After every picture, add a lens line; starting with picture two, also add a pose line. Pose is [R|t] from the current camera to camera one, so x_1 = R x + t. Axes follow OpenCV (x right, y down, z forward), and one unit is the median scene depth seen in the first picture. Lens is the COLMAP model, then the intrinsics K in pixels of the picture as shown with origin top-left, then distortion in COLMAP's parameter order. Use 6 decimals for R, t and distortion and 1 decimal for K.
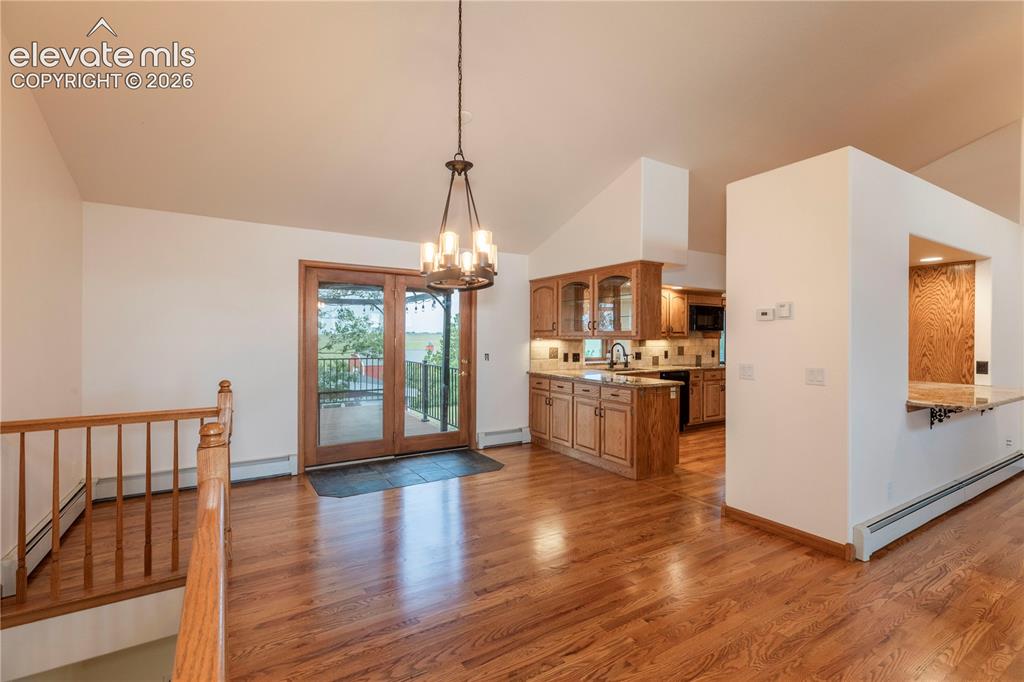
lens RADIAL K [[461.9, 0, 513.2], [0, 461.9, 345.0], [0, 0, 1]] dist [0.007927, 0.000093]
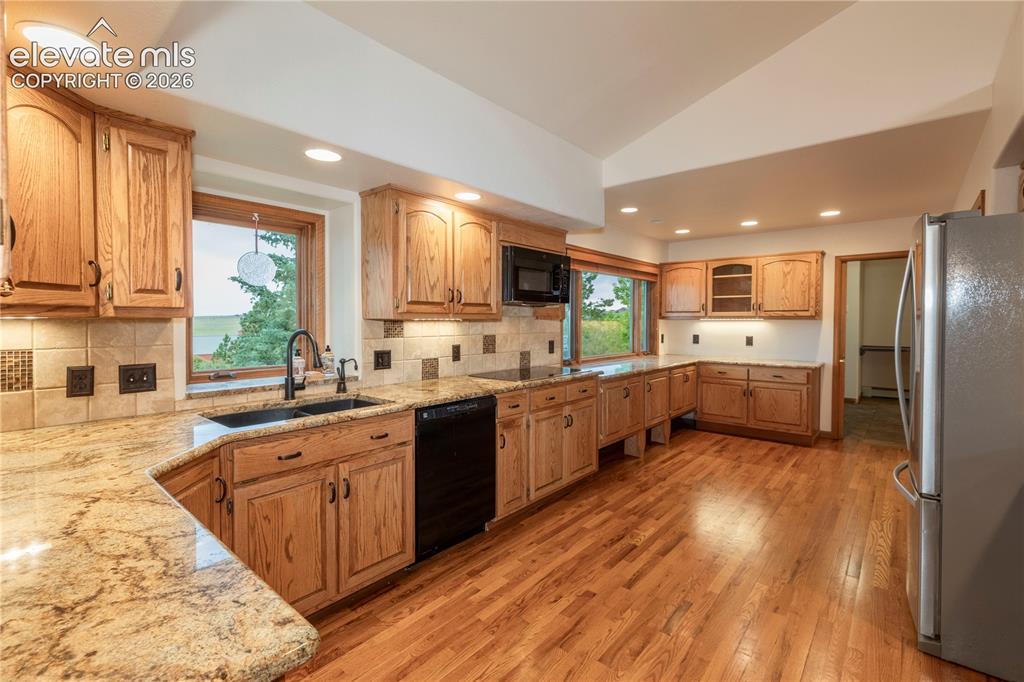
lens RADIAL K [[461.9, 0, 513.2], [0, 461.9, 345.0], [0, 0, 1]] dist [0.007927, 0.000093]
pose [[0.953100, -0.015774, 0.302244, 0.253958], [0.003124, 0.999100, 0.042292, -0.007187], [-0.302639, -0.039364, 0.952292, 0.561417]]
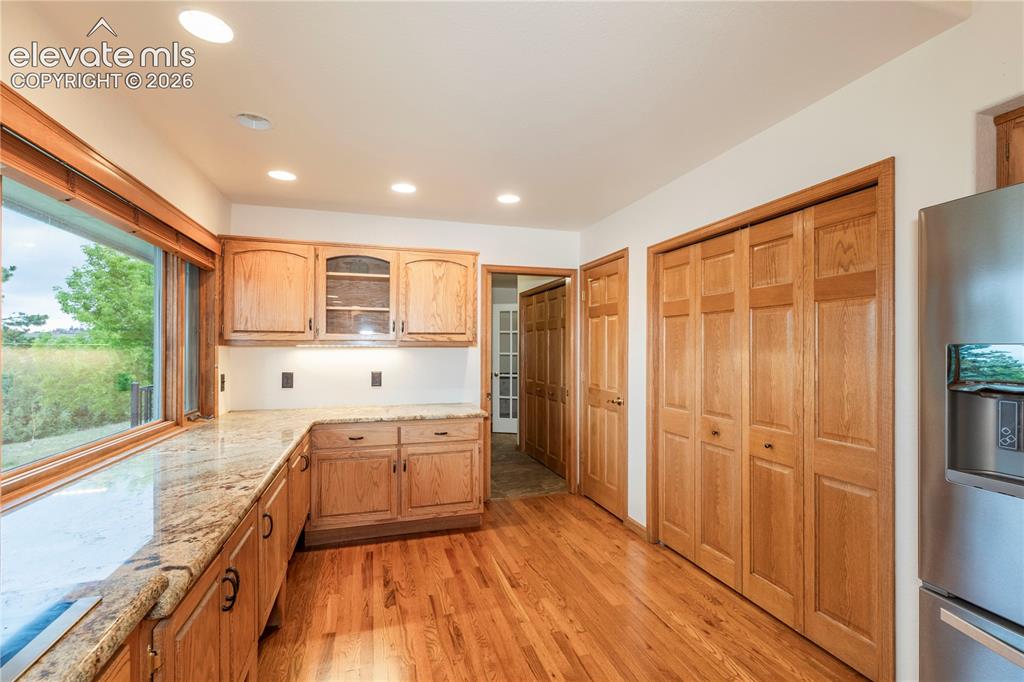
lens RADIAL K [[461.9, 0, 513.2], [0, 461.9, 345.0], [0, 0, 1]] dist [0.007927, 0.000093]
pose [[0.253265, 0.006169, 0.967377, 0.425404], [0.009871, 0.999911, -0.008960, -0.011342], [-0.967347, 0.011818, 0.253182, 0.927248]]
